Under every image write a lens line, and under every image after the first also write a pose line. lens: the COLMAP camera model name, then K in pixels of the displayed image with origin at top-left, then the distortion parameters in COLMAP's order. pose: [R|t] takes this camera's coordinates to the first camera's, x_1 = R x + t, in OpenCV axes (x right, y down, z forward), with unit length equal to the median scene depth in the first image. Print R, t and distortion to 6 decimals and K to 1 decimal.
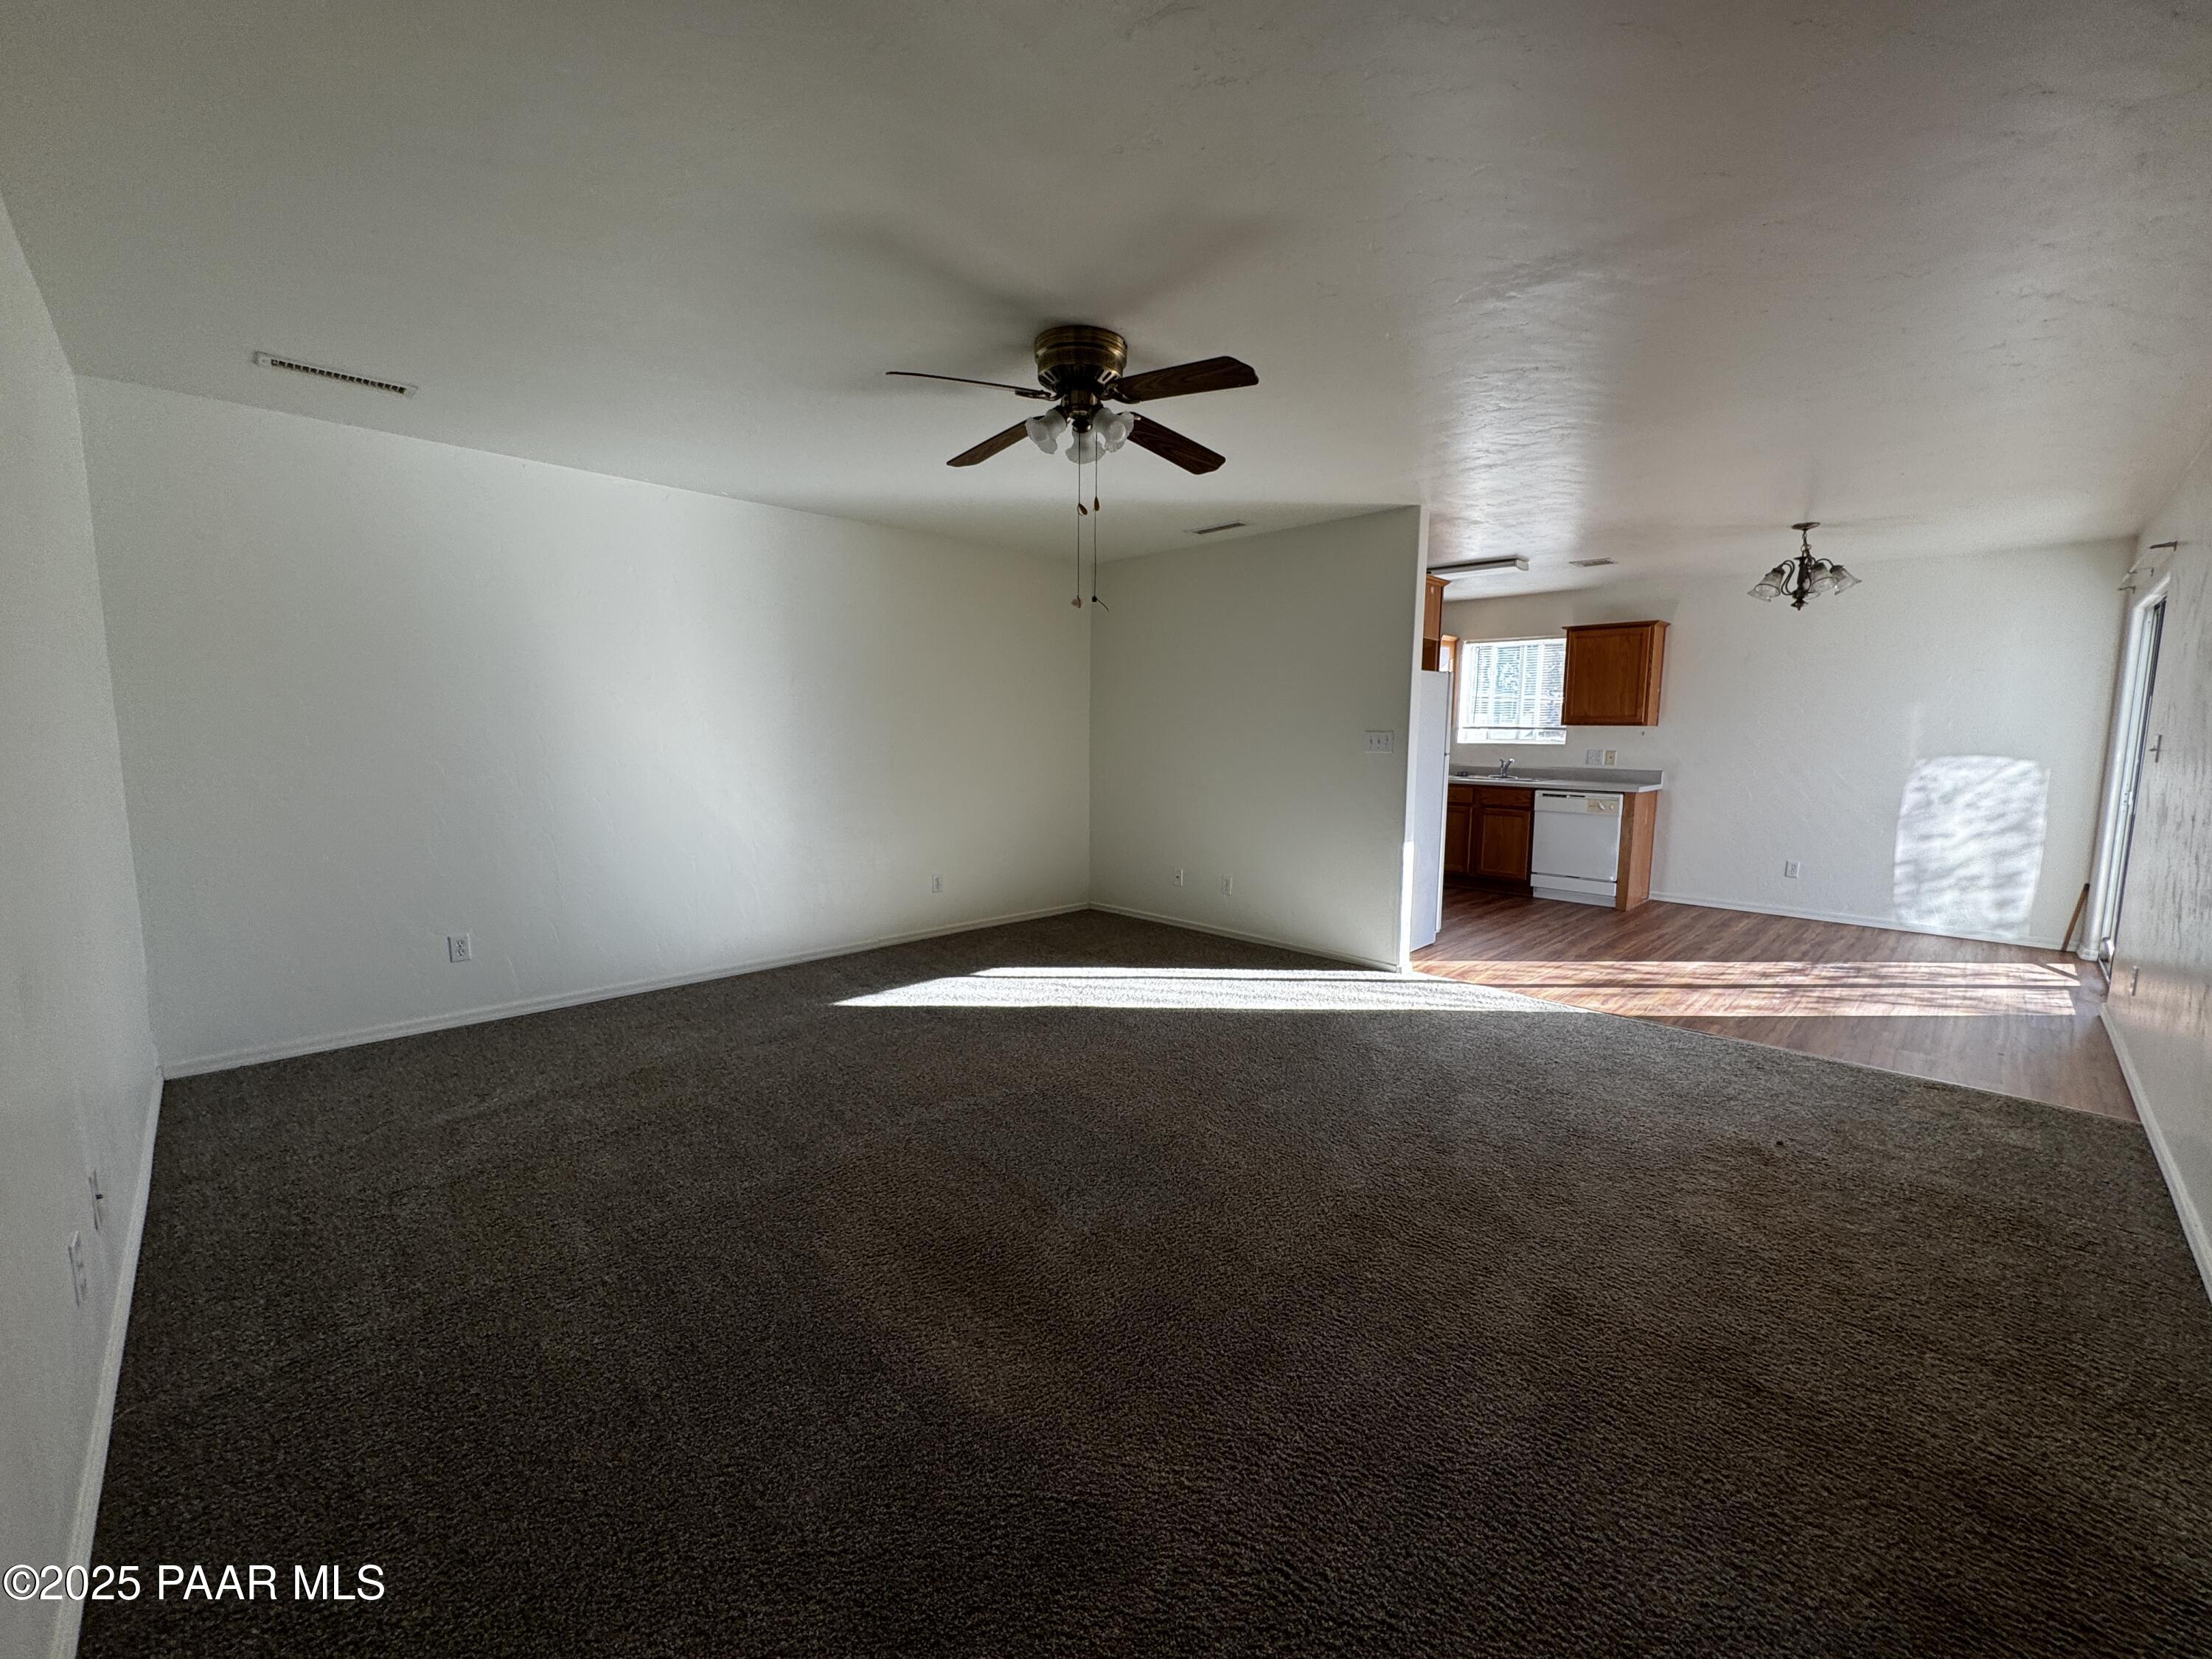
lens RADIAL K [[880.3, 0, 1097.0], [0, 880.3, 834.4], [0, 0, 1]] dist [-0.002810, 0.000617]
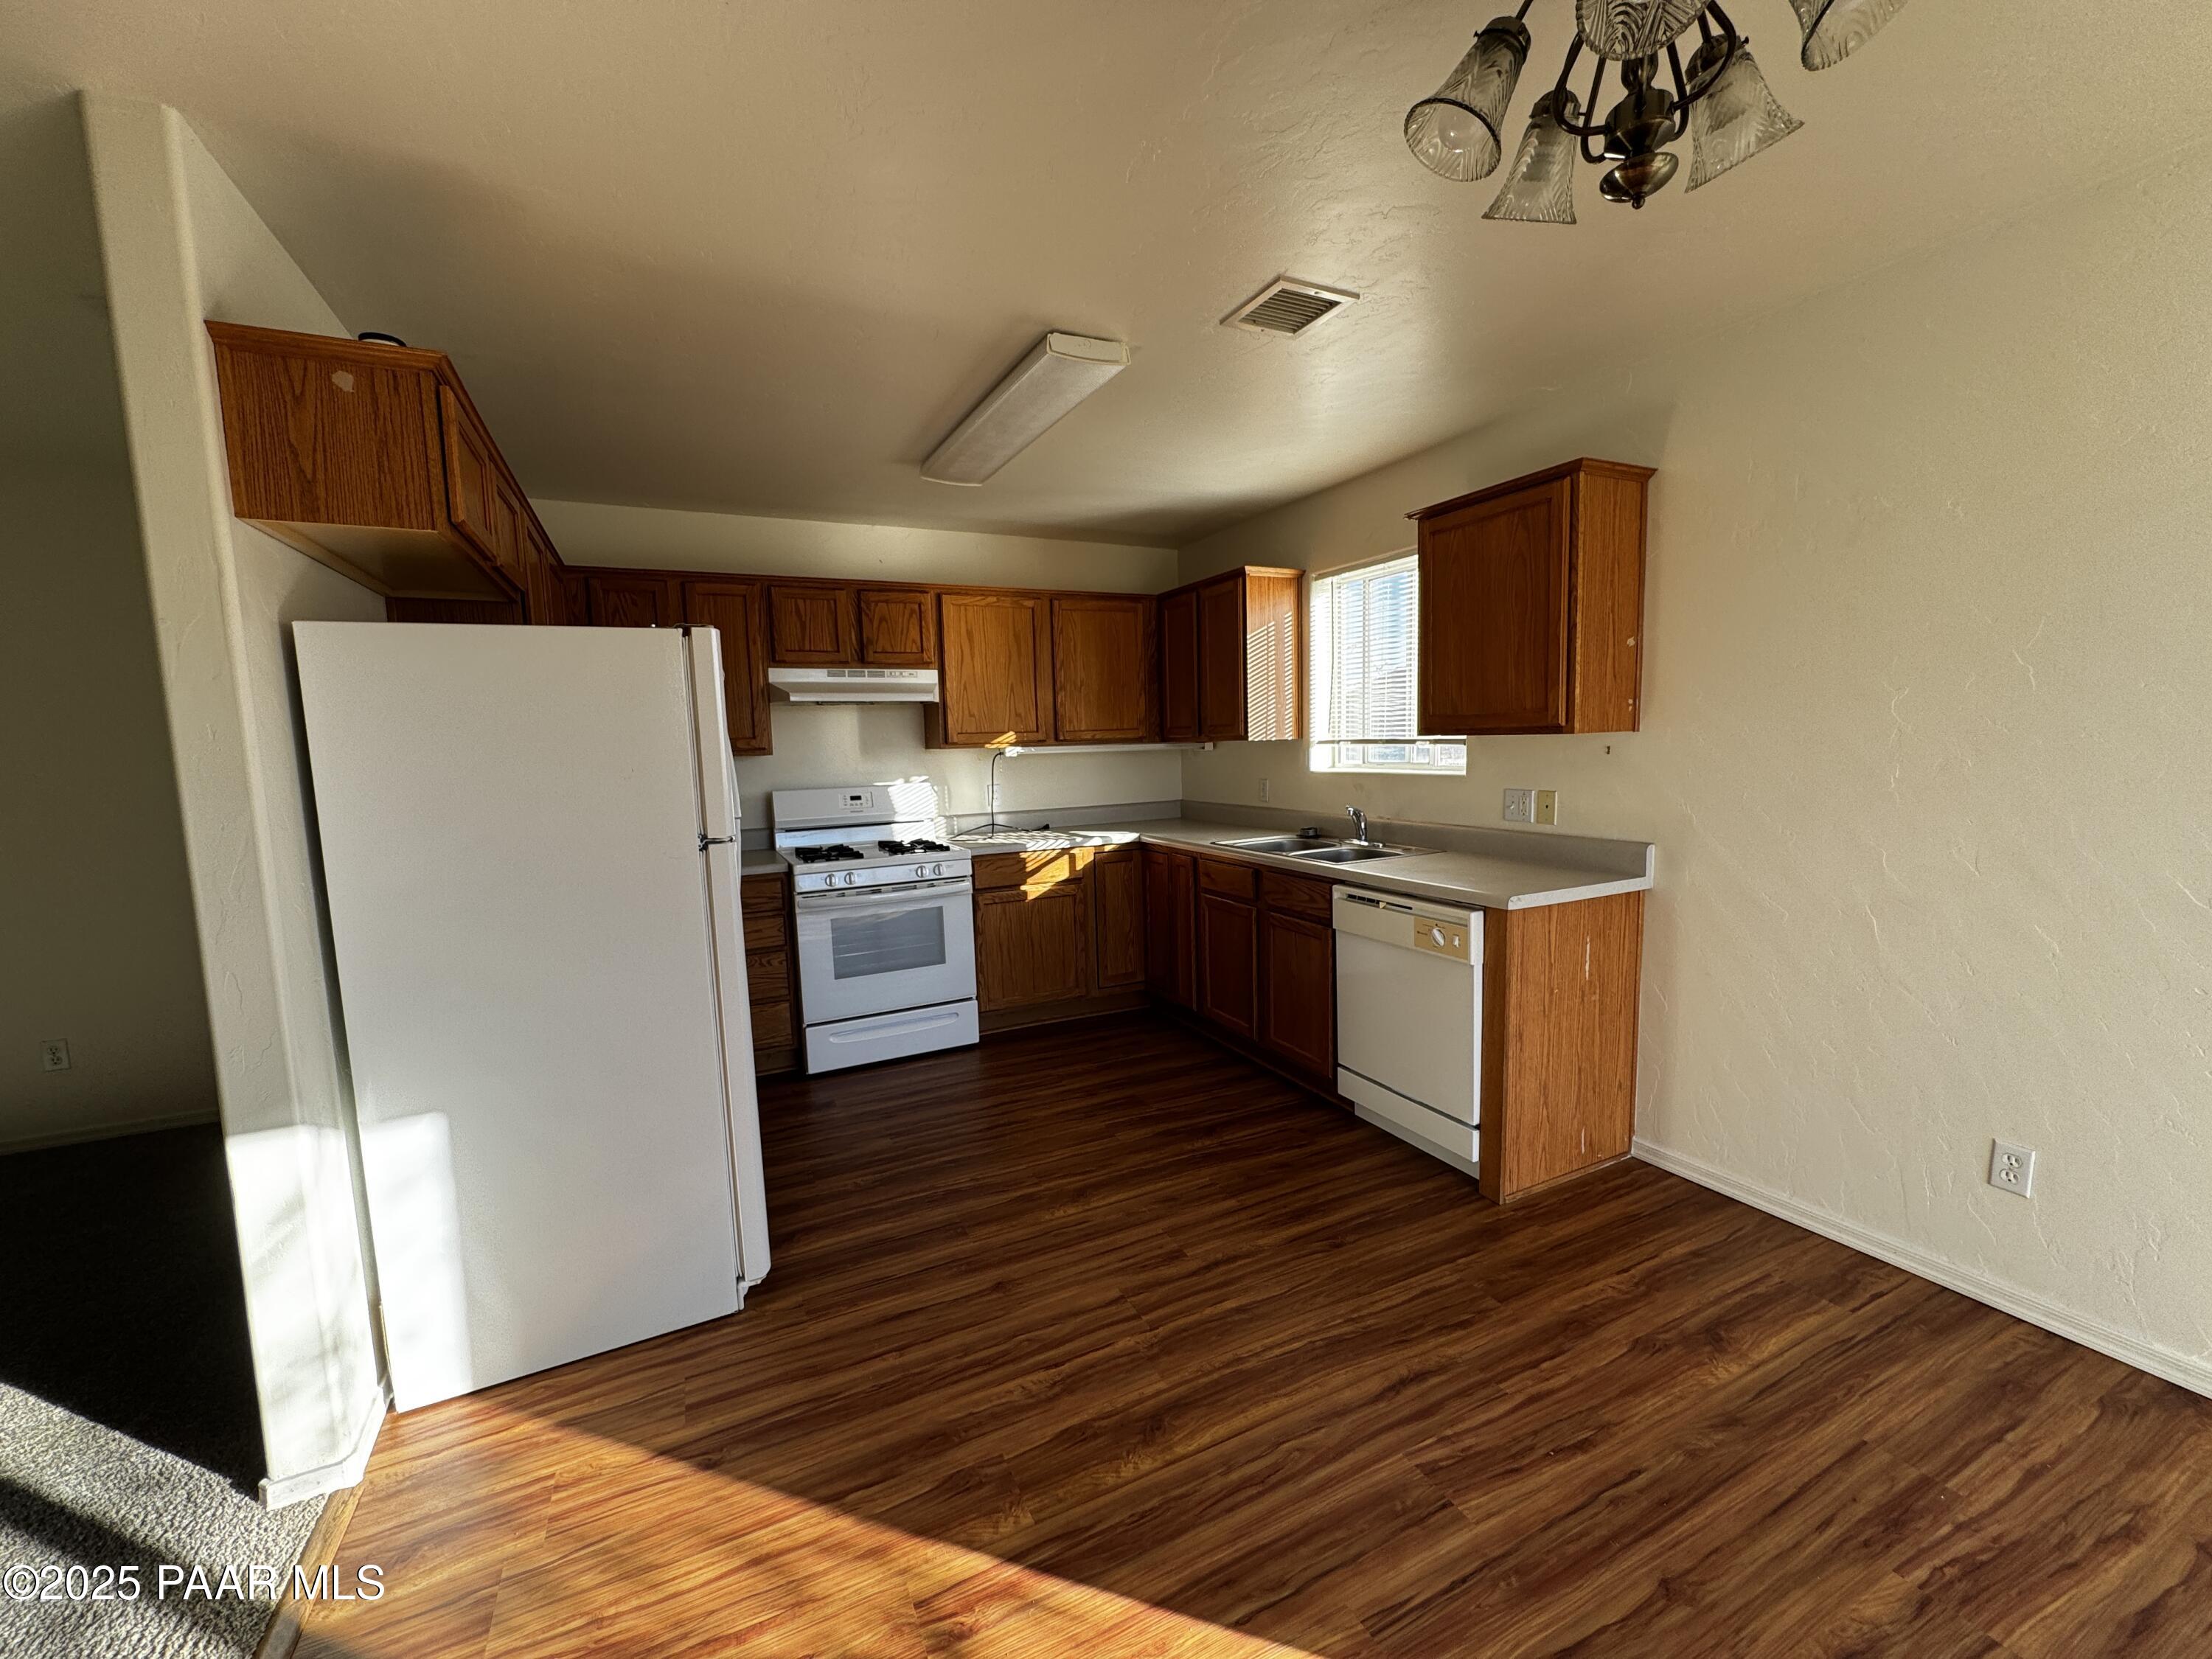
lens RADIAL K [[880.3, 0, 1101.9], [0, 880.3, 825.6], [0, 0, 1]] dist [-0.002810, 0.000617]
pose [[0.947345, 0.000093, -0.320213, 0.644154], [-0.006610, 0.999793, -0.019265, -0.085364], [0.320145, 0.020367, 0.947150, 0.654358]]
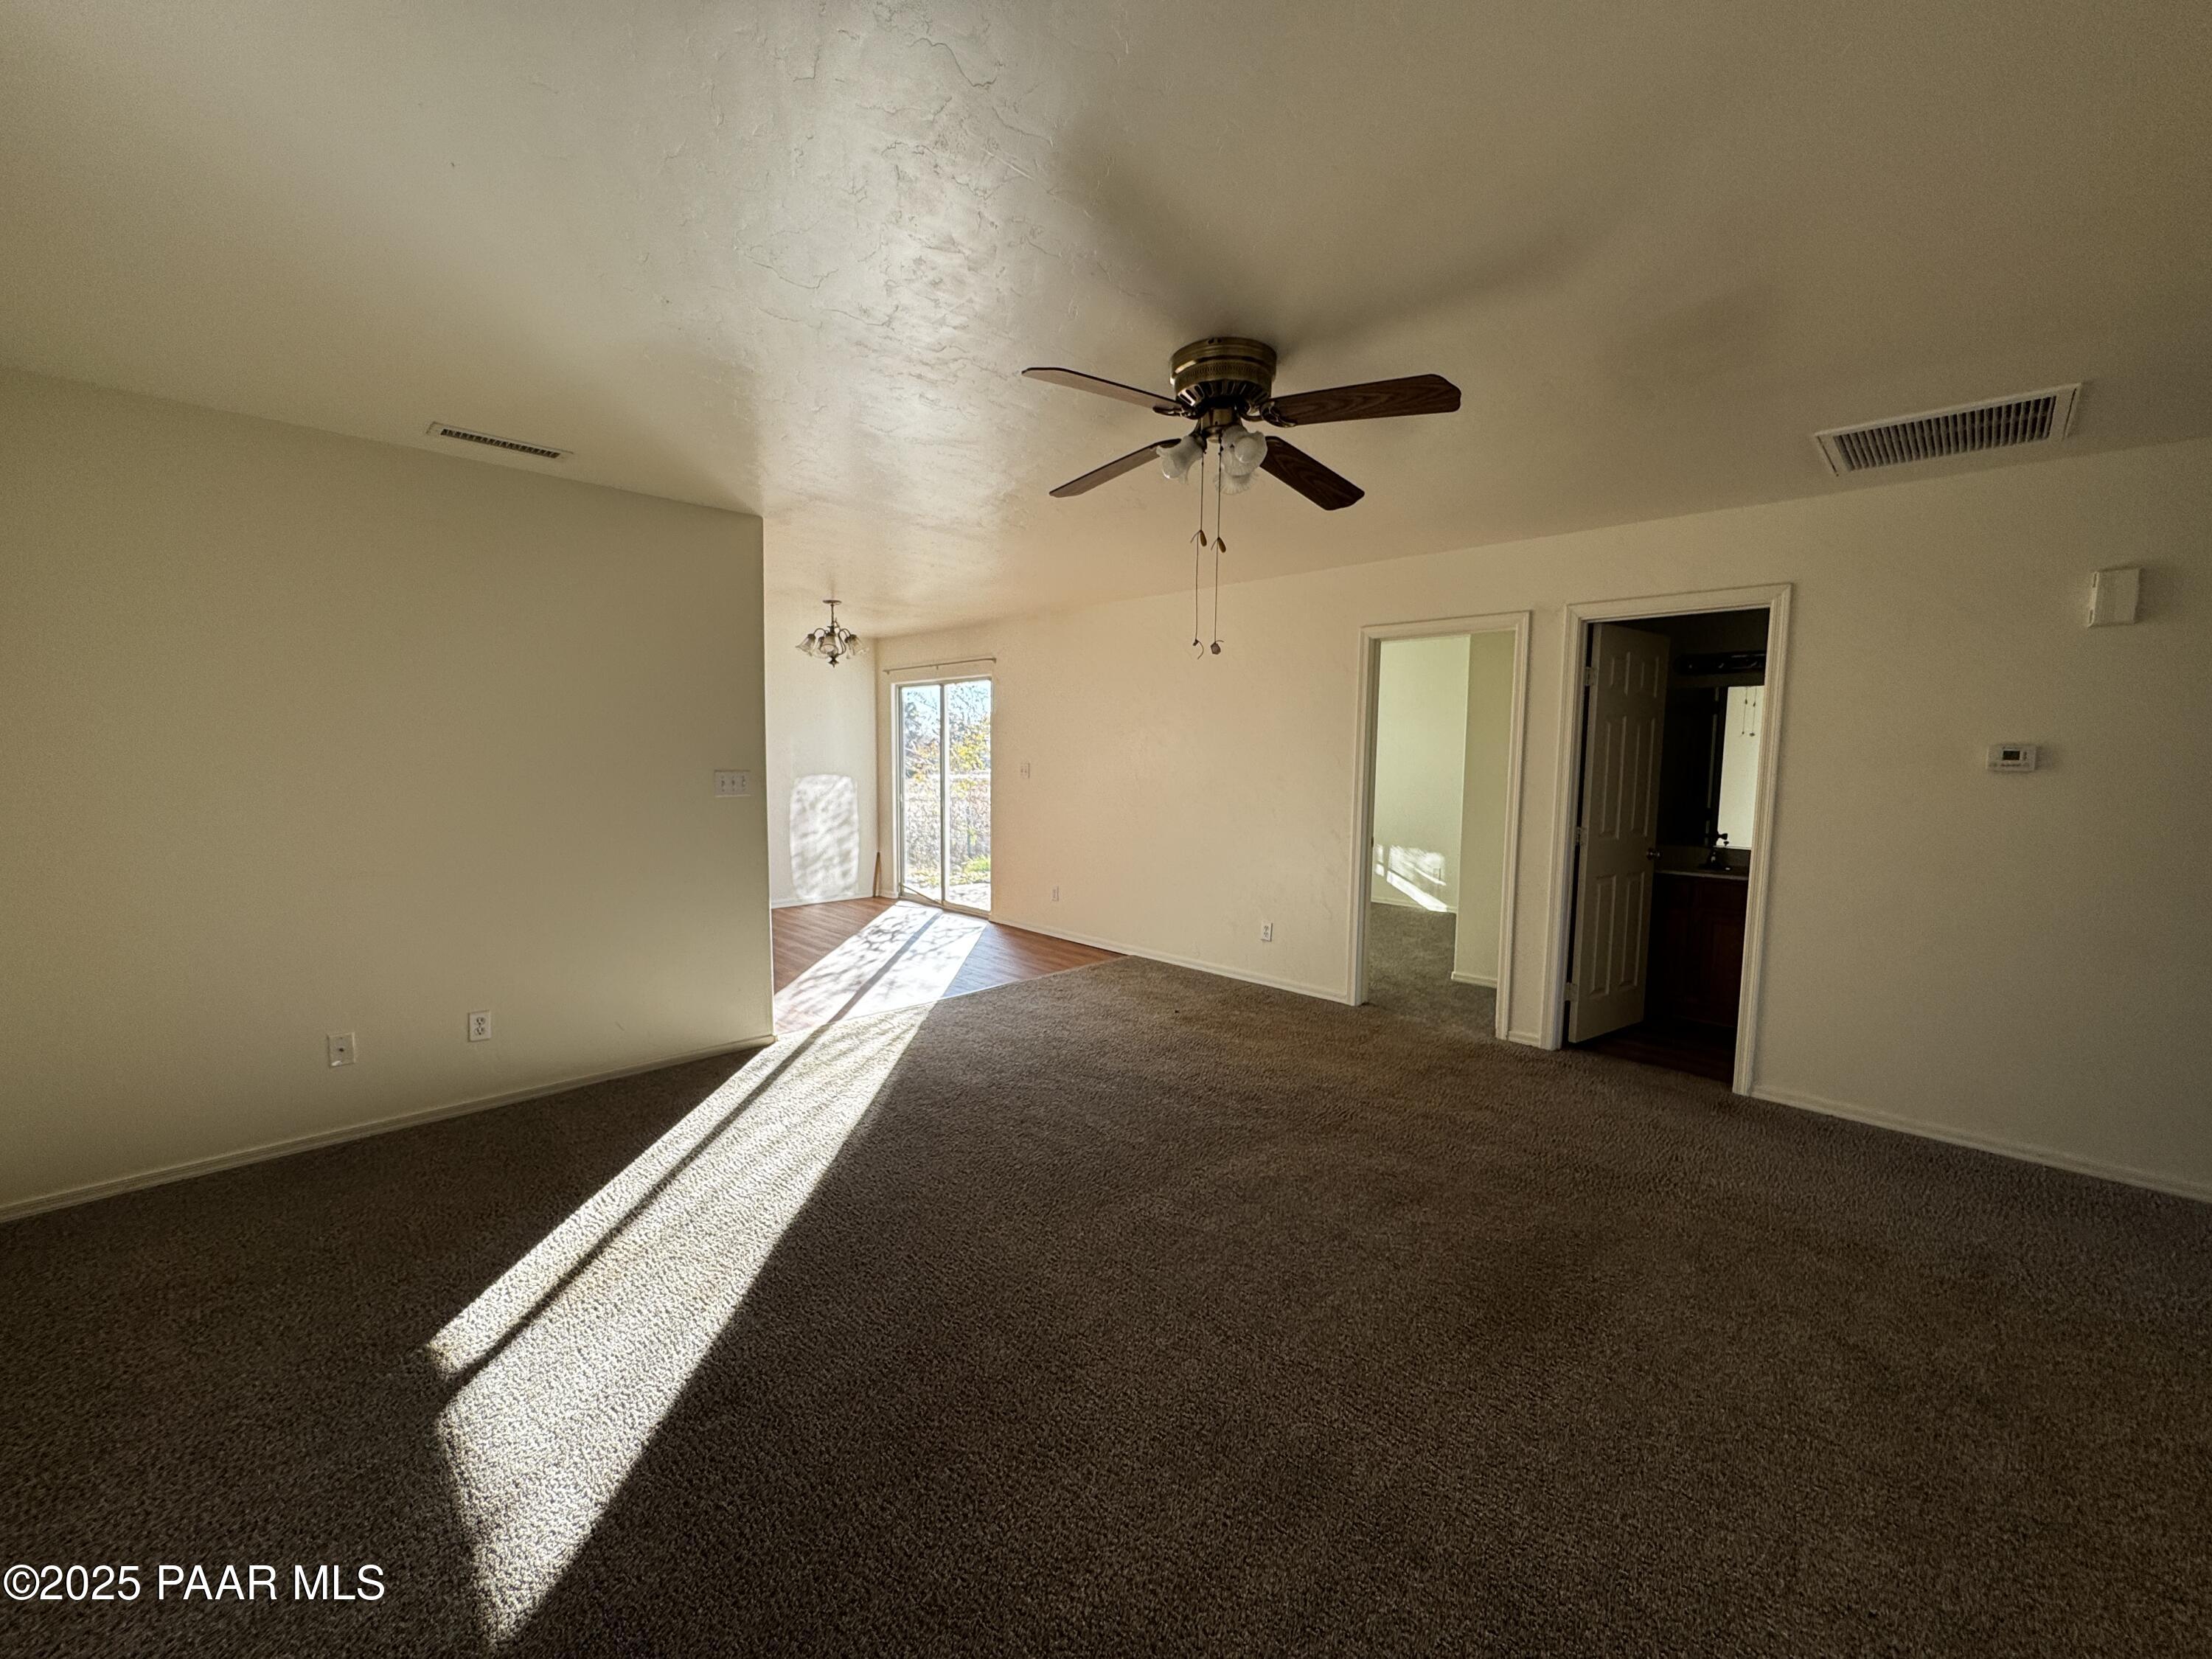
lens RADIAL K [[880.3, 0, 1100.3], [0, 880.3, 832.2], [0, 0, 1]] dist [-0.002810, 0.000617]
pose [[-0.001543, -0.095940, 0.995386, -0.437735], [0.109917, 0.989340, 0.095527, -0.084031], [-0.993940, 0.109558, 0.009019, 0.543965]]
